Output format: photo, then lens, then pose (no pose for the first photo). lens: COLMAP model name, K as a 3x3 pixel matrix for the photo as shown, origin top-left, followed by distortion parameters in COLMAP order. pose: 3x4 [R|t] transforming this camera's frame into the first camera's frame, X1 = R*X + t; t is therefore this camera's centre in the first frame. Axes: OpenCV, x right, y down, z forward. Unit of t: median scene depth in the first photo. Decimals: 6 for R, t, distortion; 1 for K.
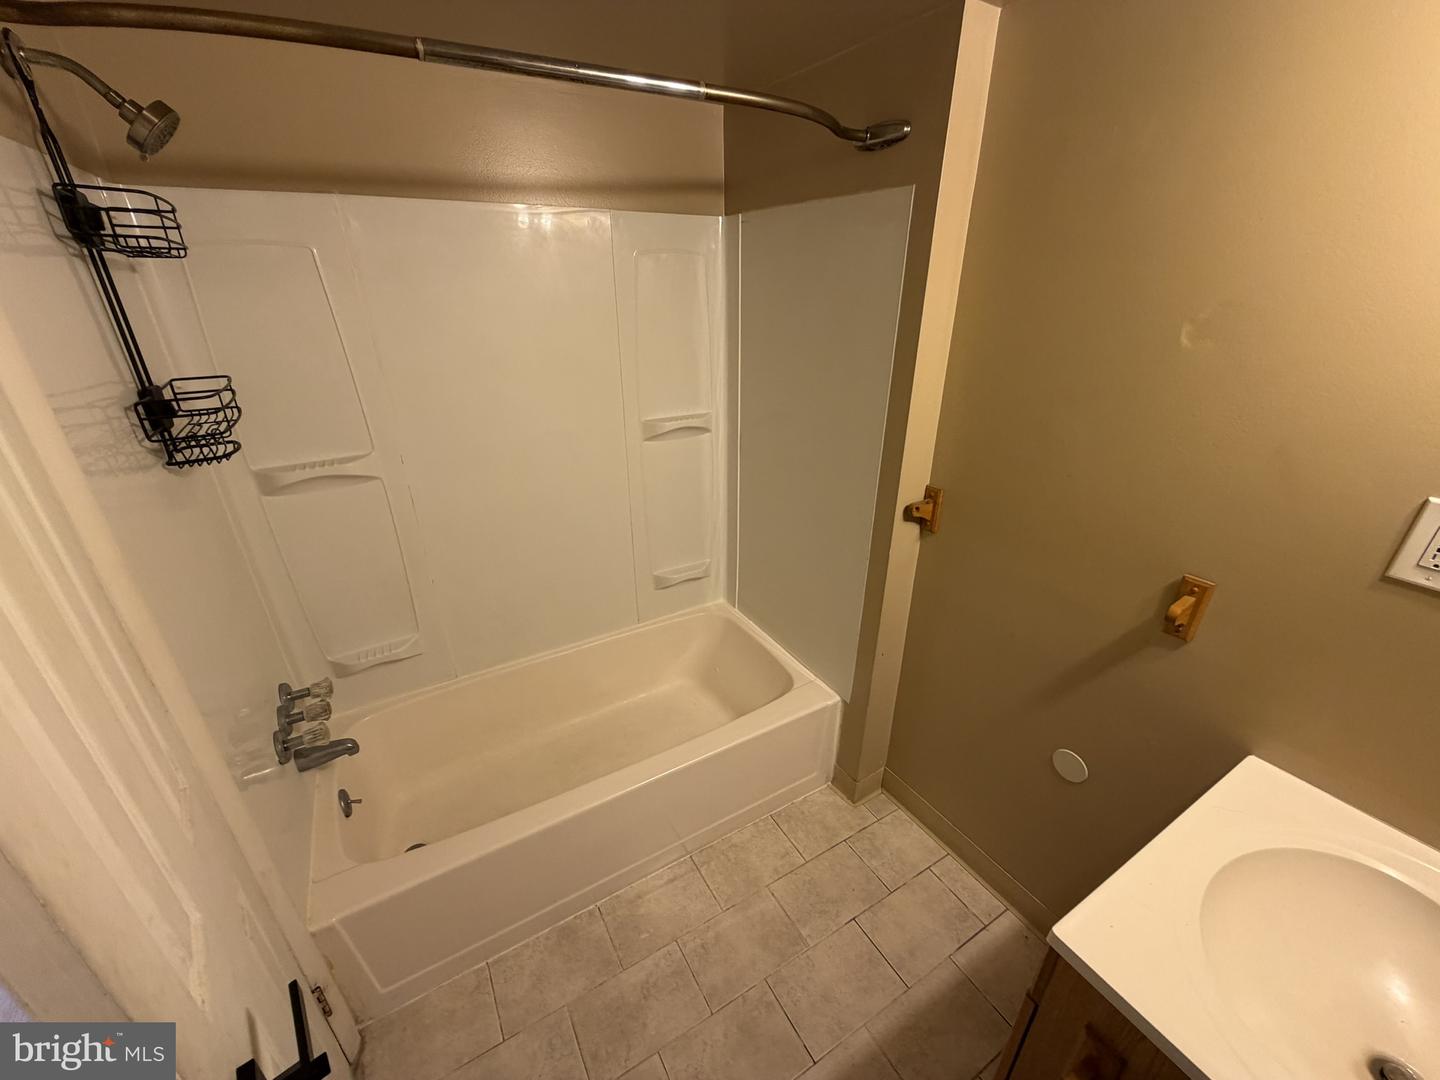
lens RADIAL K [[573.3, 0, 717.2], [0, 573.3, 538.6], [0, 0, 1]] dist [0.003456, 0.000170]
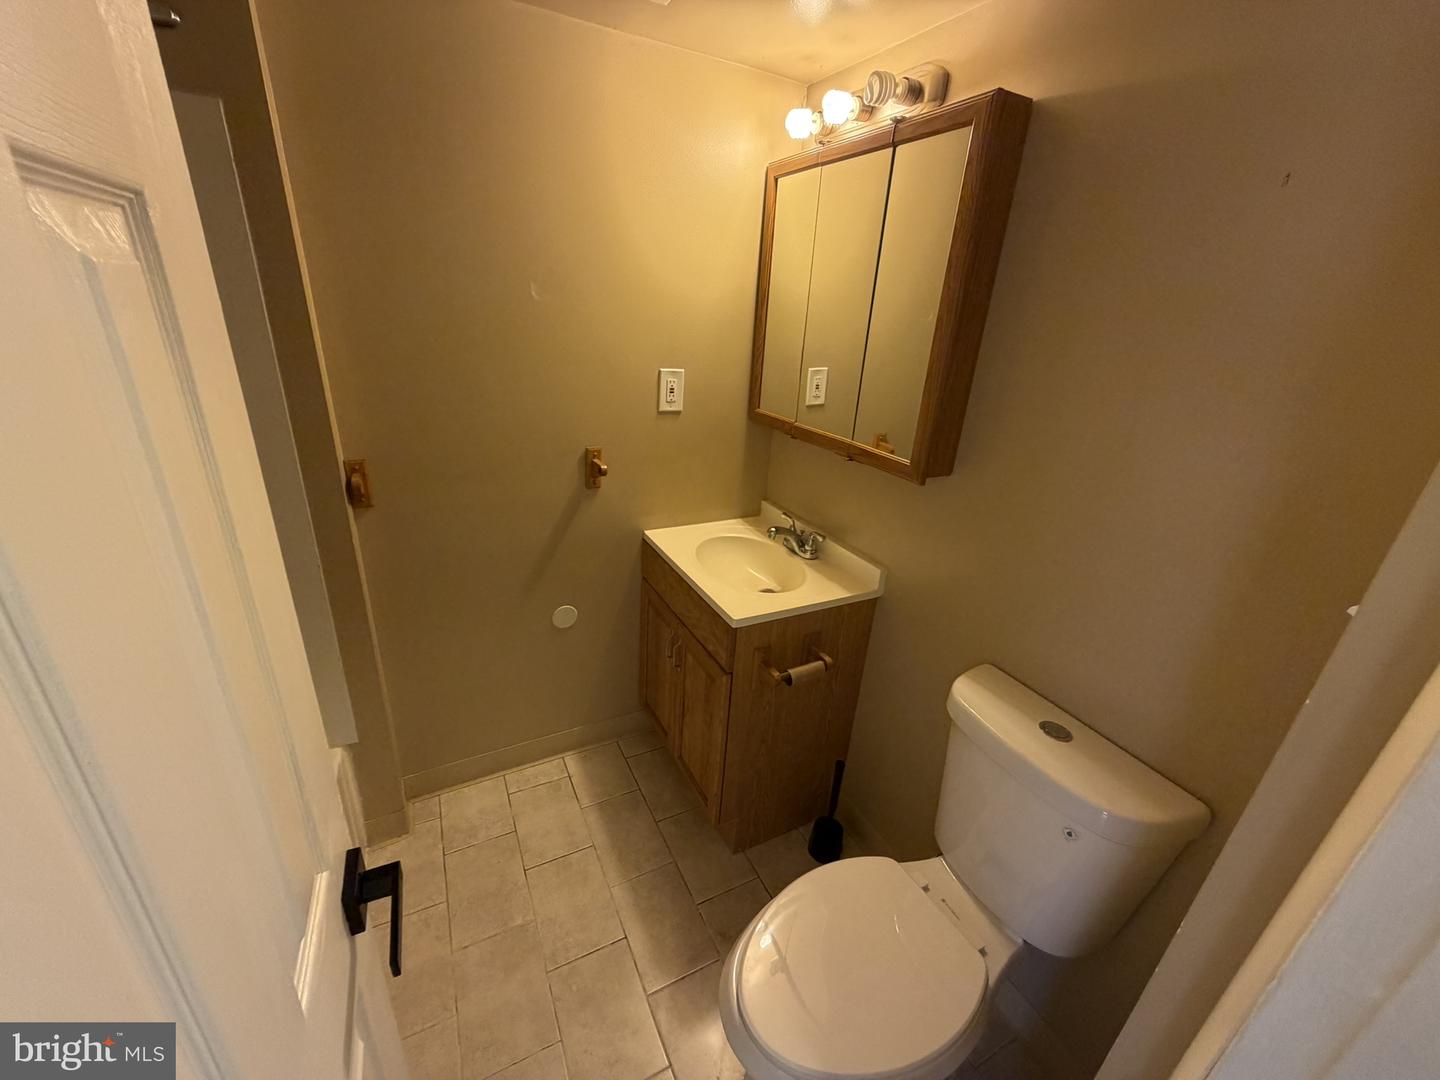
lens RADIAL K [[573.3, 0, 717.2], [0, 573.3, 538.6], [0, 0, 1]] dist [0.003456, 0.000170]
pose [[0.064189, -0.371307, 0.926289, -0.509915], [0.354563, 0.876127, 0.326629, -0.076557], [-0.932826, 0.307462, 0.187889, 0.330355]]
